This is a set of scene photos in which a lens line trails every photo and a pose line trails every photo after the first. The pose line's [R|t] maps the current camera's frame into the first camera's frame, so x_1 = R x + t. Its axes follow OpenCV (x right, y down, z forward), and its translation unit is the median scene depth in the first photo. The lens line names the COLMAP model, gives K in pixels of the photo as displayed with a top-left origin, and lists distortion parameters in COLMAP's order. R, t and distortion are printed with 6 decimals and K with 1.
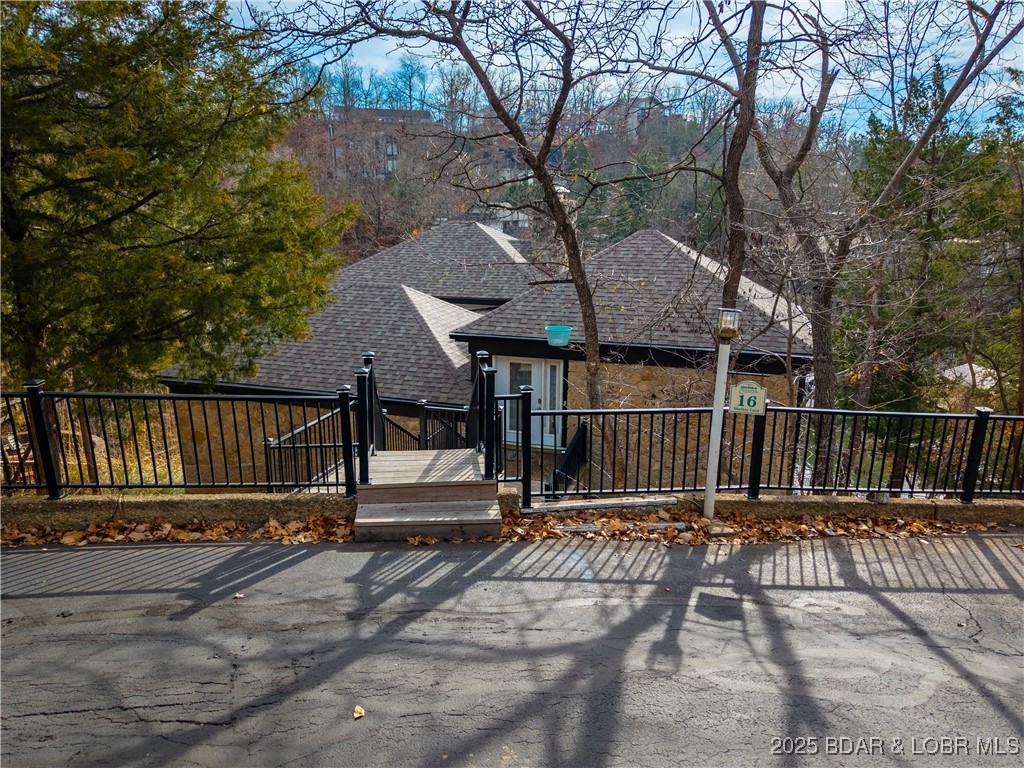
lens RADIAL K [[684.8, 0, 504.7], [0, 684.8, 381.5], [0, 0, 1]] dist [0.027609, -0.033454]
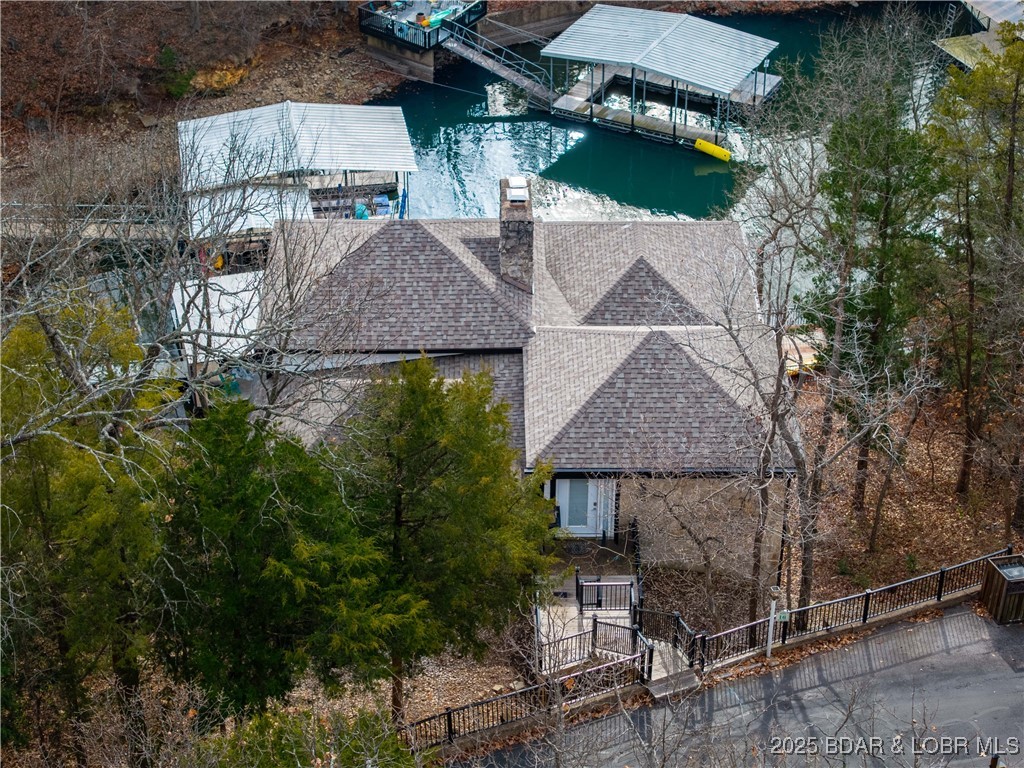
lens RADIAL K [[2062.3, 0, 514.4], [0, 2062.3, 383.2], [0, 0, 1]] dist [0.113798, 0.000000]
pose [[0.945720, -0.180425, 0.270297, -2.316748], [0.078209, 0.933639, 0.349572, -3.271823], [-0.315432, -0.309458, 0.897072, -4.902456]]
